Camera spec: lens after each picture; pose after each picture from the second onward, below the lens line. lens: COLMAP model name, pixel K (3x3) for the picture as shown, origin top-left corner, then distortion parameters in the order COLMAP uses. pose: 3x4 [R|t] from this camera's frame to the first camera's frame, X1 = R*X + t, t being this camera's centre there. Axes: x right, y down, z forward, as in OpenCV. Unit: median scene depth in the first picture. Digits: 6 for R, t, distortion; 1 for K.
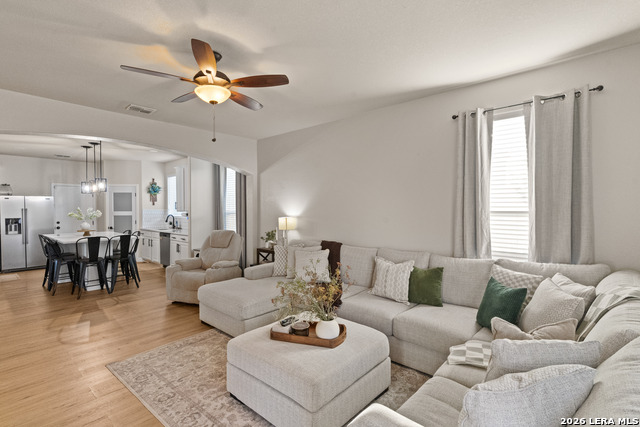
lens RADIAL K [[304.8, 0, 320.8], [0, 304.8, 211.2], [0, 0, 1]] dist [0.000895, 0.000575]
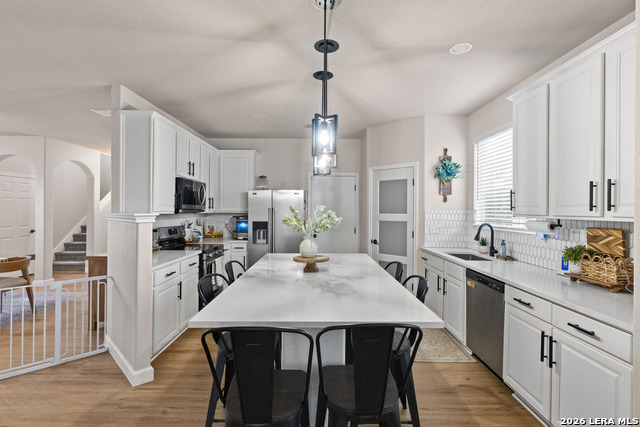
lens RADIAL K [[304.8, 0, 320.4], [0, 304.8, 208.4], [0, 0, 1]] dist [0.000895, 0.000575]
pose [[0.667519, 0.001683, -0.744591, -0.323979], [-0.011849, 0.999895, -0.008362, -0.003088], [0.744499, 0.014404, 0.667469, 0.532579]]
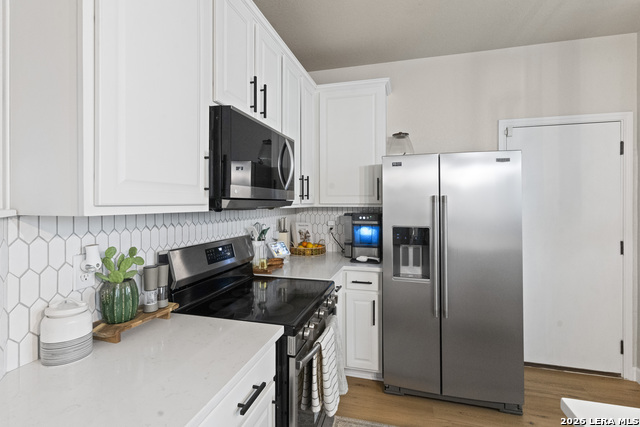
lens RADIAL K [[304.8, 0, 322.7], [0, 304.8, 202.8], [0, 0, 1]] dist [0.000895, 0.000575]
pose [[0.445677, 0.003271, -0.895188, -0.650041], [-0.005875, 0.999982, 0.000729, -0.001452], [0.895174, 0.004935, 0.445689, 0.659865]]
